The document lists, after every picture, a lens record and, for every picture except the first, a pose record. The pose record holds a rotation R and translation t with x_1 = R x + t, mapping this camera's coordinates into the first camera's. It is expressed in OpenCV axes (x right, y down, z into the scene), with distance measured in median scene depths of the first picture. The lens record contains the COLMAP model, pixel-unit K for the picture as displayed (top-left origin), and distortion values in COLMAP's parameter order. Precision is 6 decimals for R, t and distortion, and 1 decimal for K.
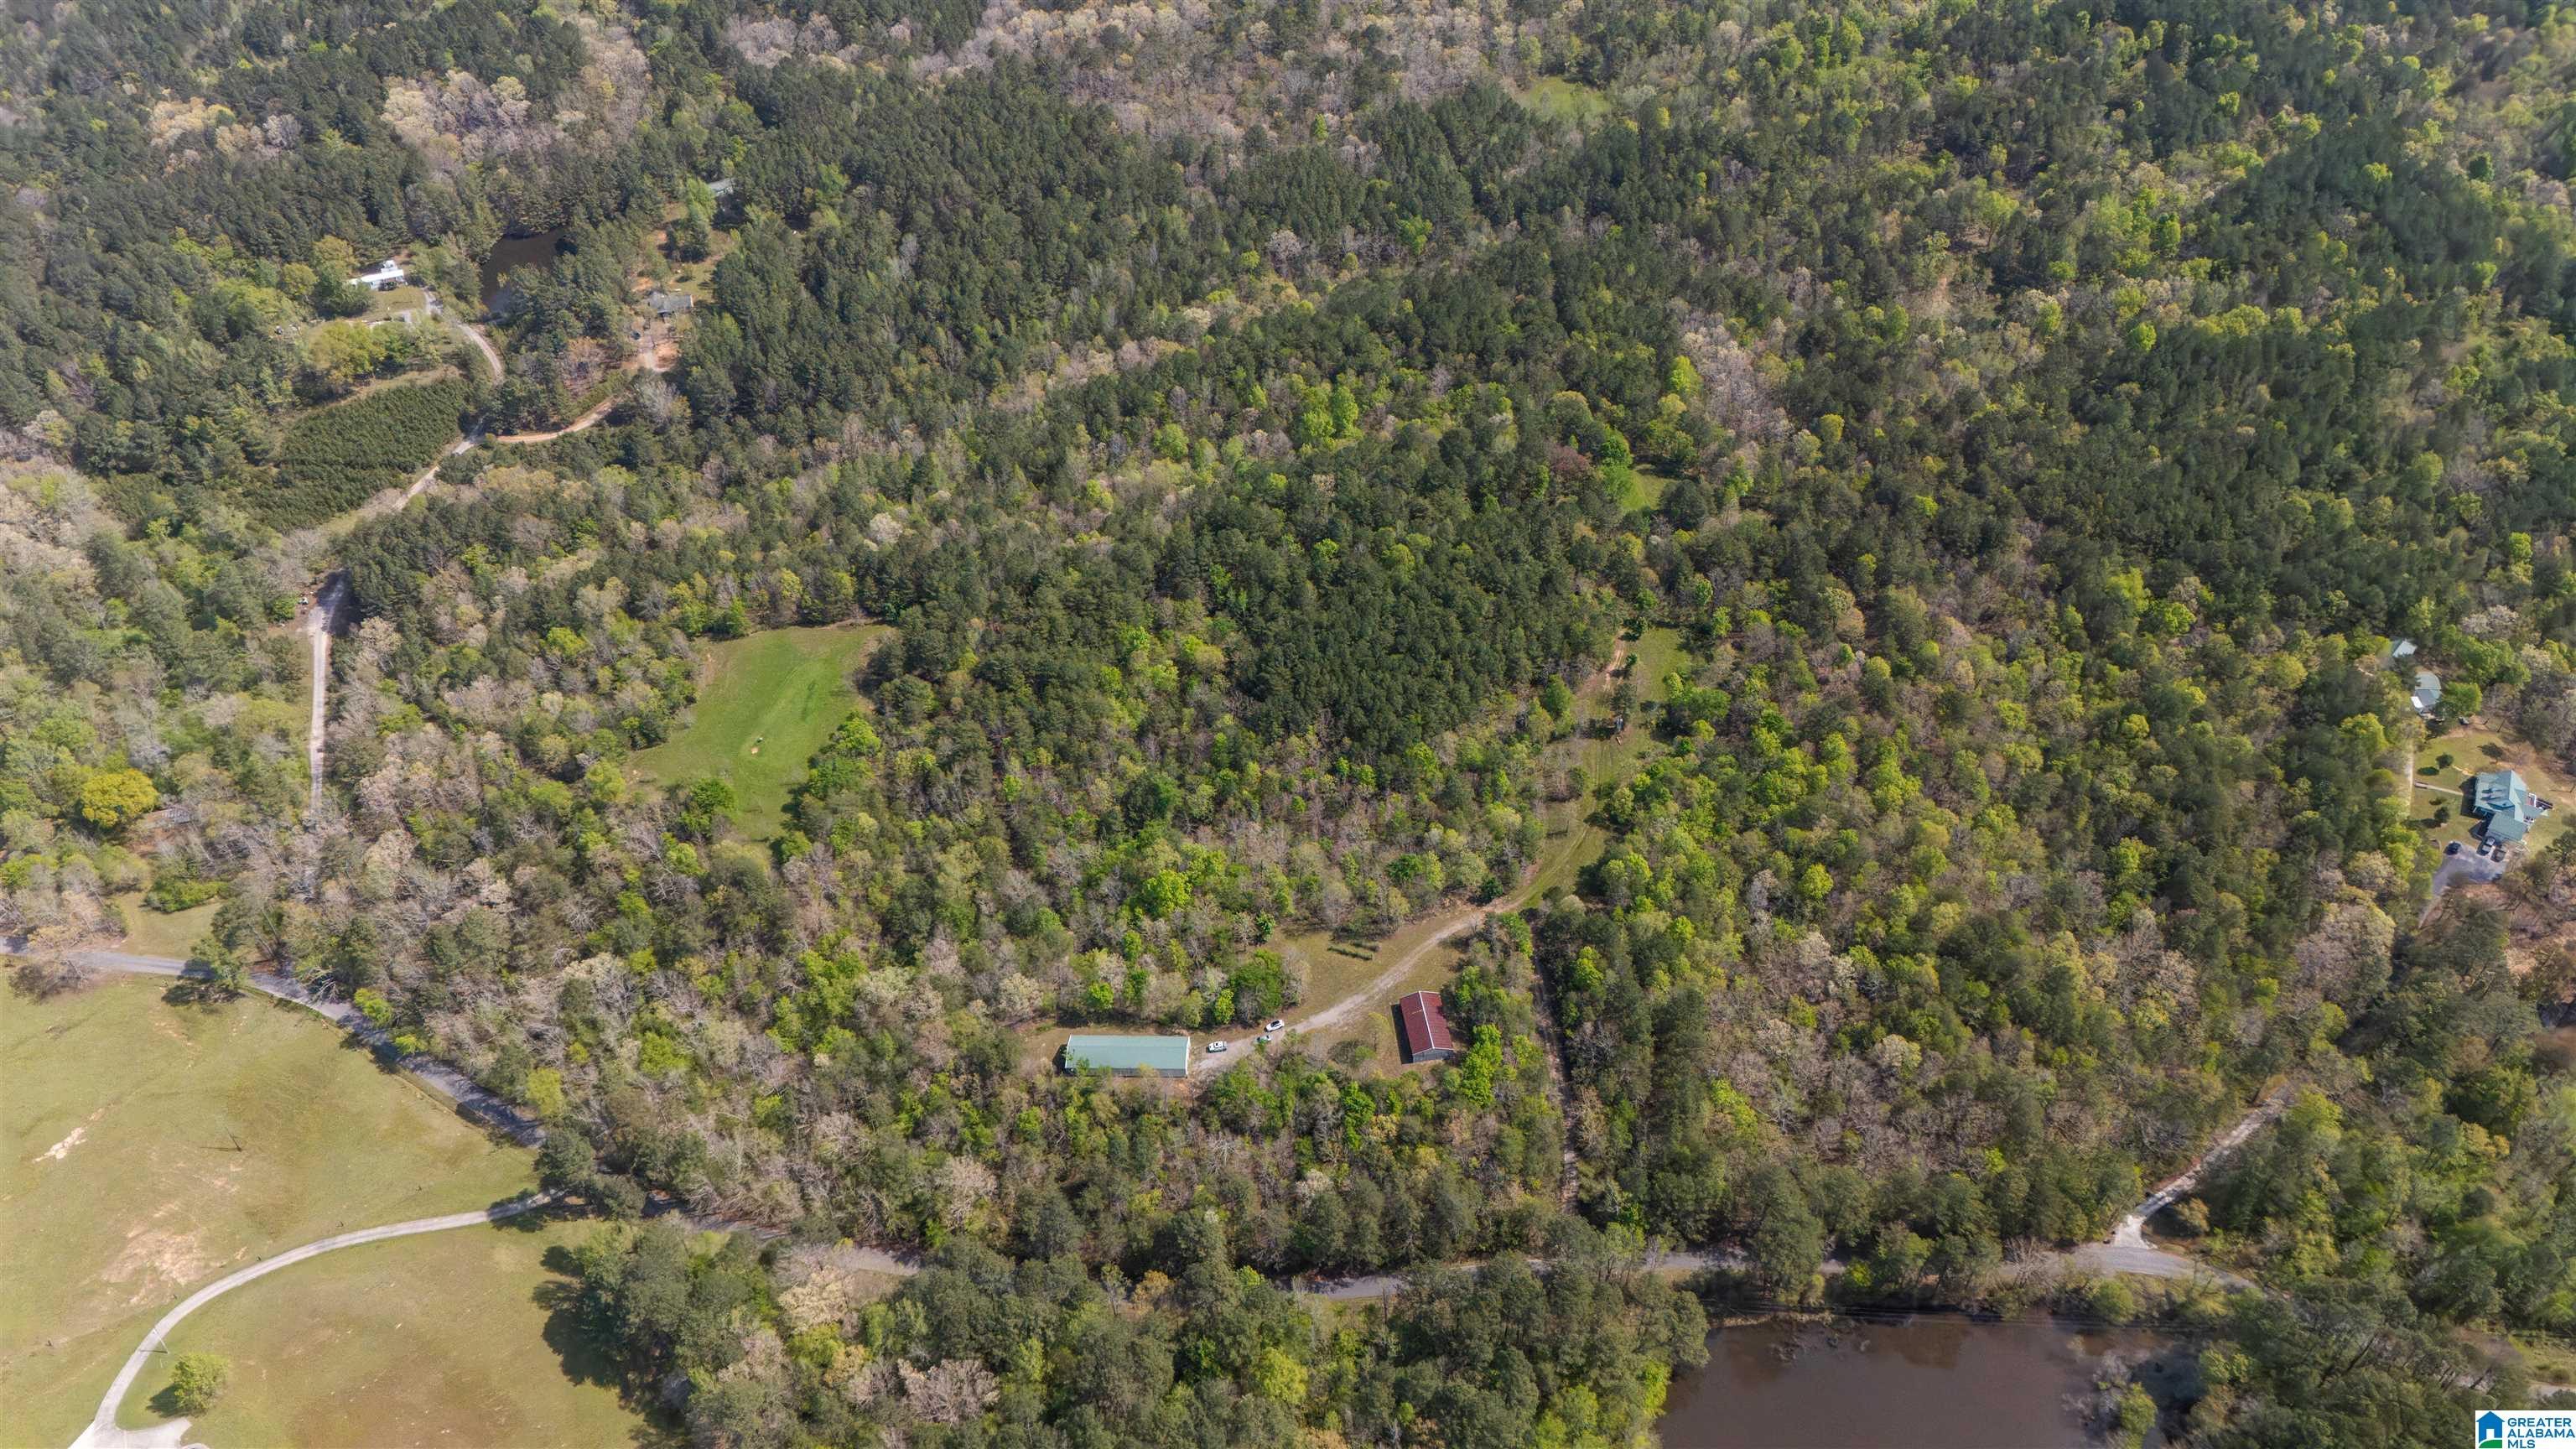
lens RADIAL K [[1892.5, 0, 1293.9], [0, 1892.5, 715.3], [0, 0, 1]] dist [0.076912, -0.082230]
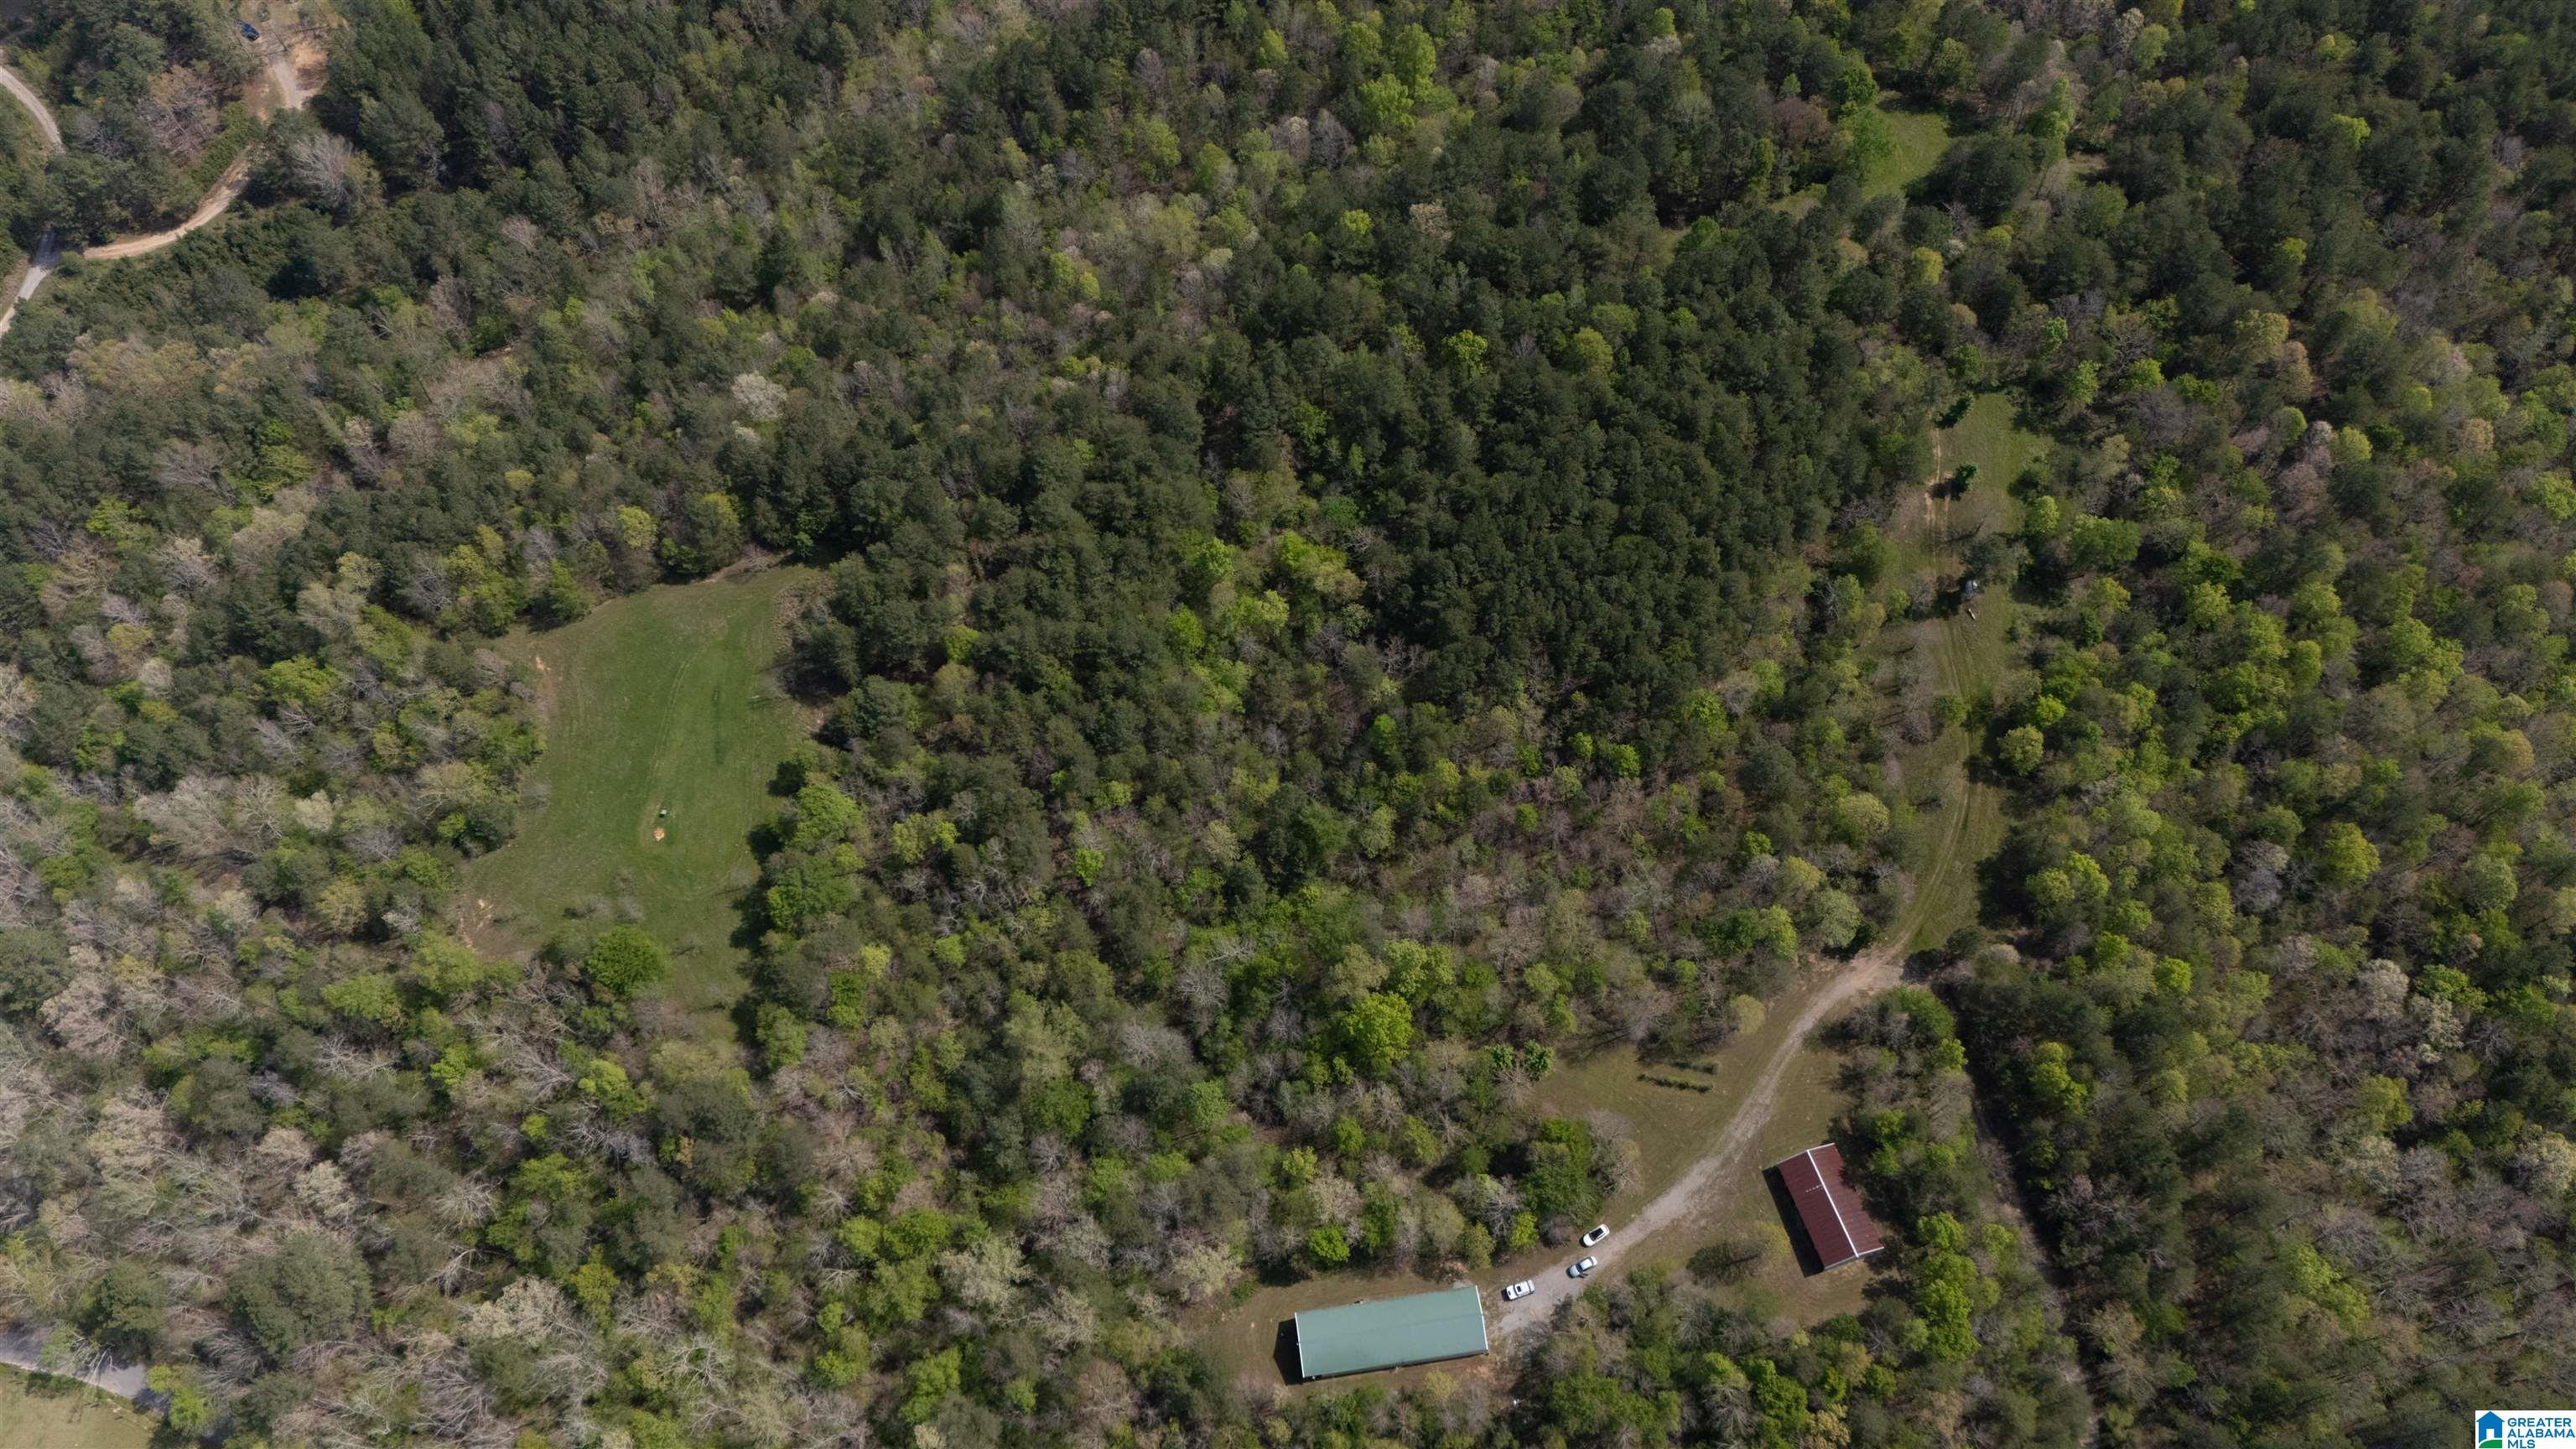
lens RADIAL K [[1892.5, 0, 1293.9], [0, 1892.5, 715.3], [0, 0, 1]] dist [0.076912, -0.082230]
pose [[0.984565, -0.163037, 0.063647, -0.105483], [0.133899, 0.935853, 0.325961, -0.196275], [-0.112708, -0.312407, 0.943238, 0.376681]]
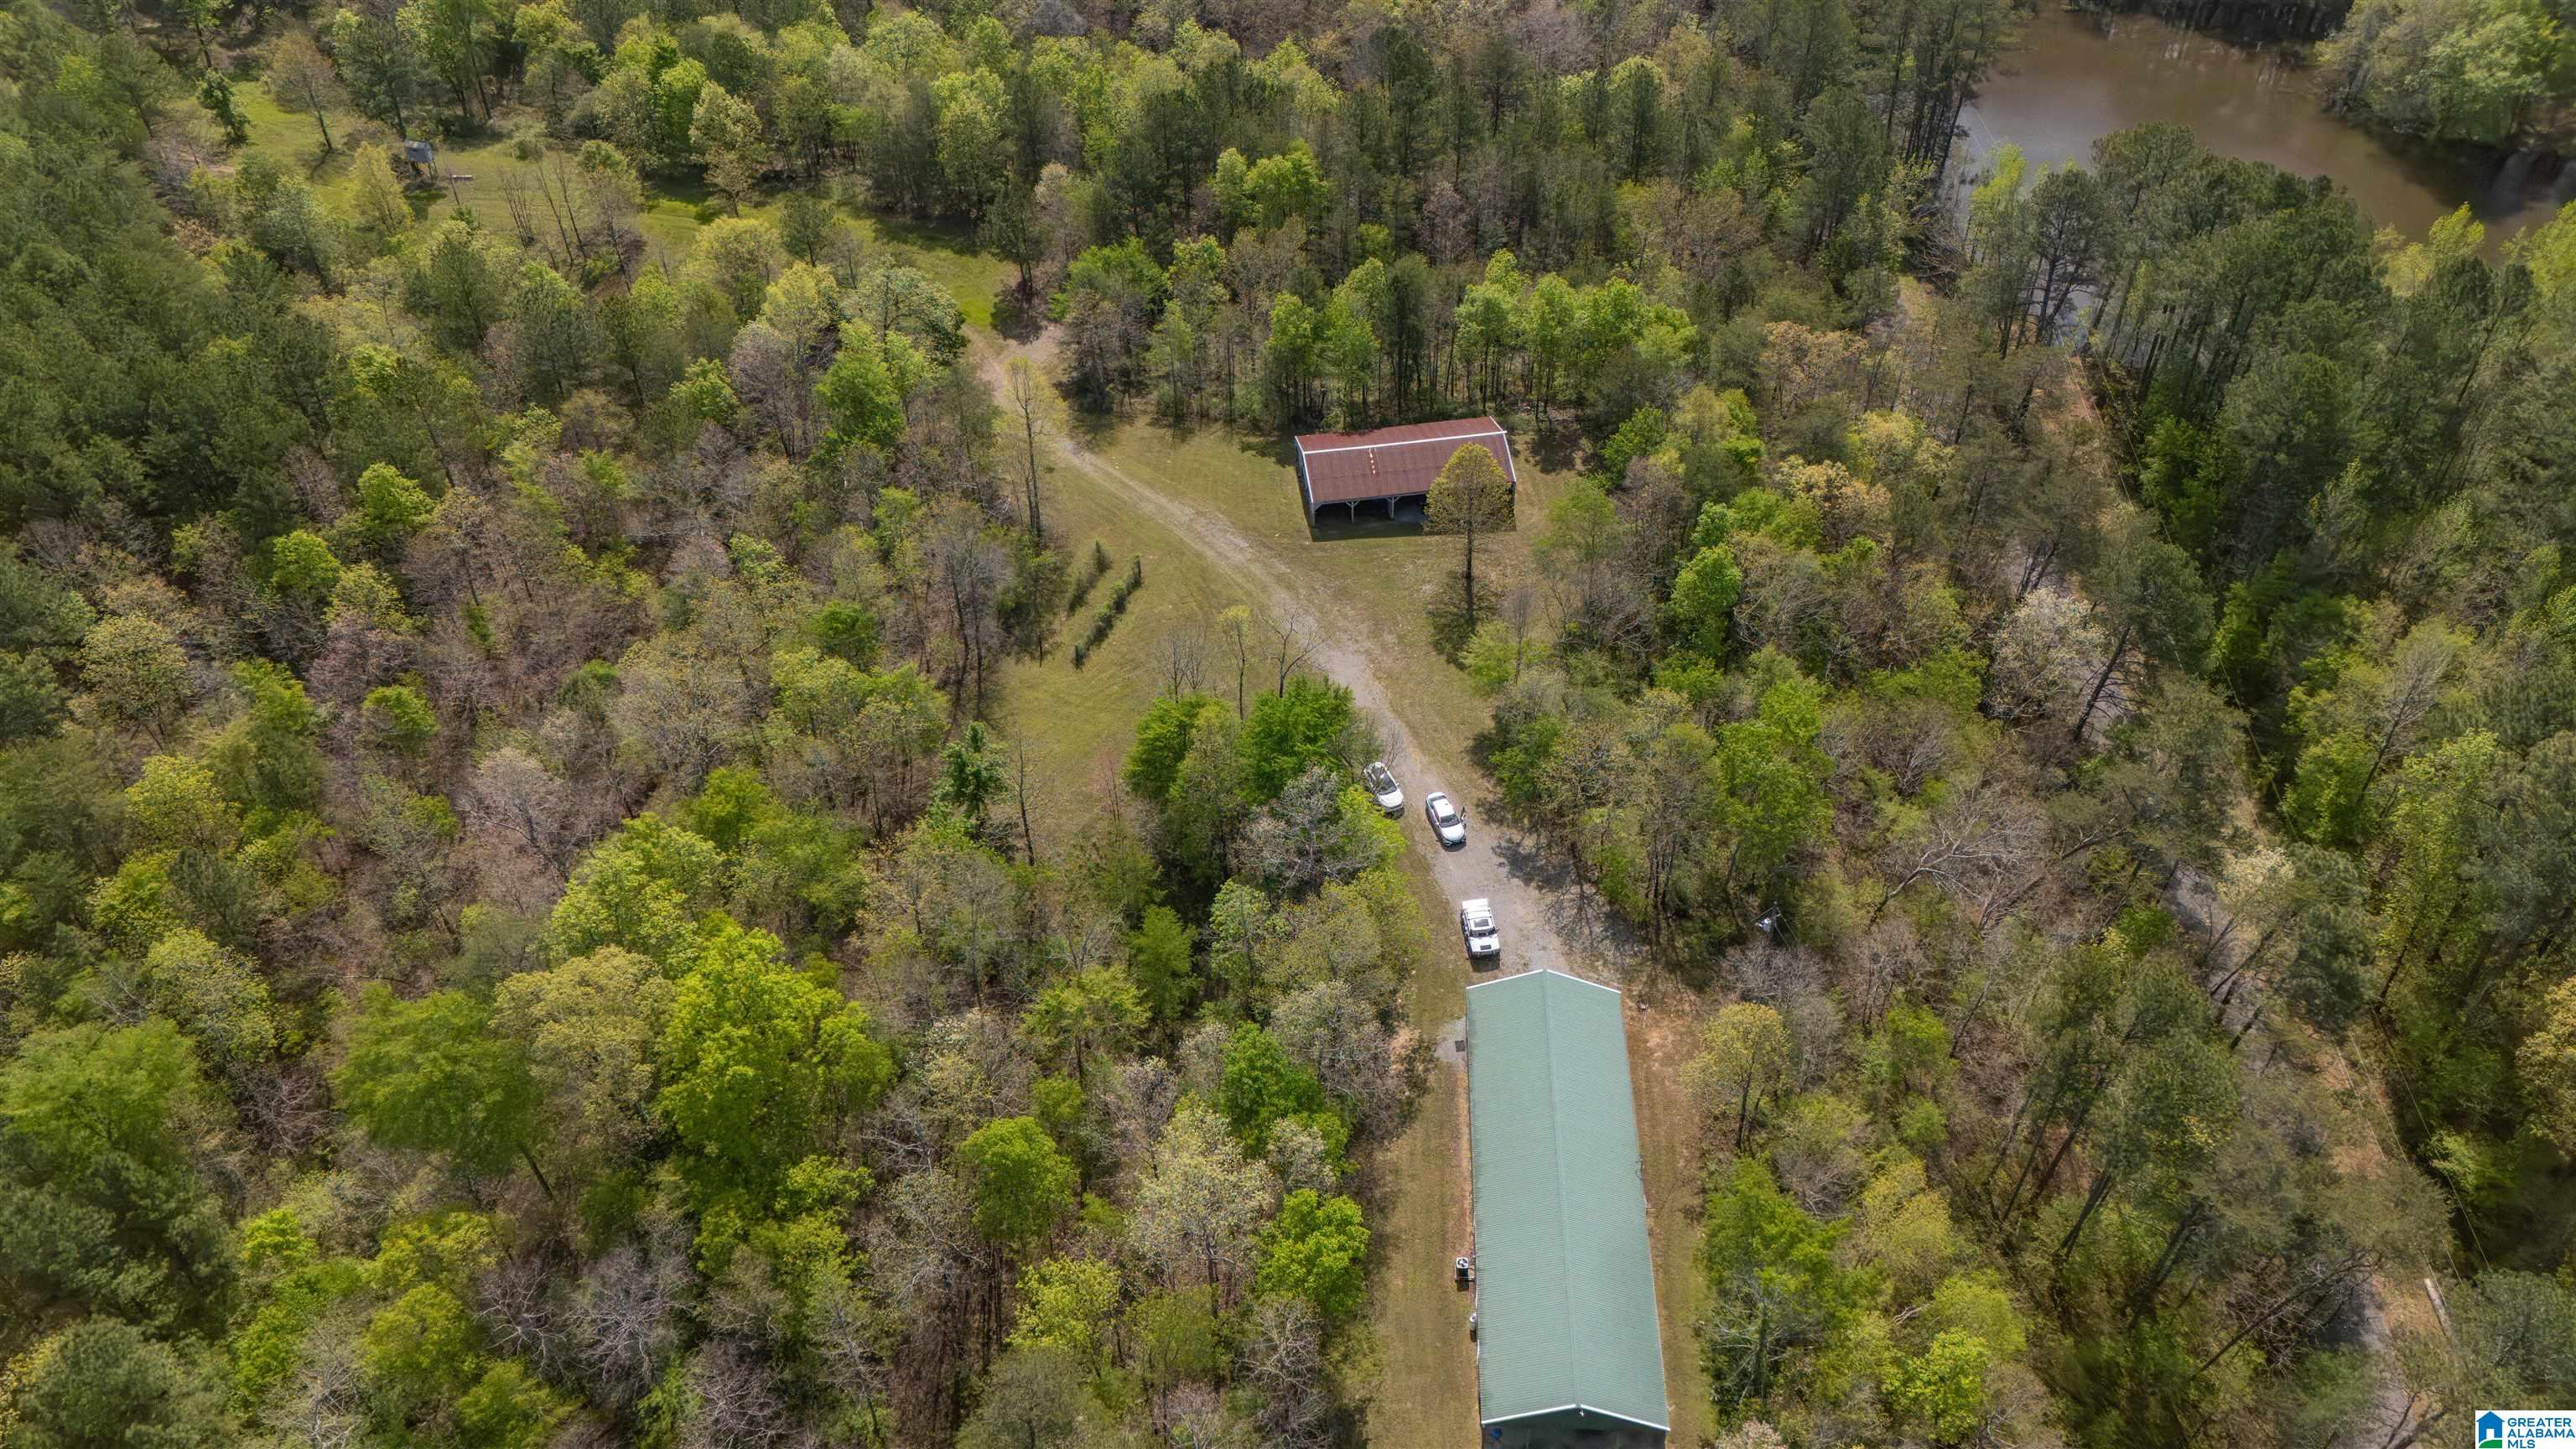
lens RADIAL K [[1873.0, 0, 1300.9], [0, 1873.0, 721.1], [0, 0, 1]] dist [0.057144, -0.054007]
pose [[0.003248, -0.656016, 0.754740, -0.189546], [0.691082, 0.546981, 0.472459, 0.008884], [-0.722769, 0.520052, 0.455138, 0.733719]]
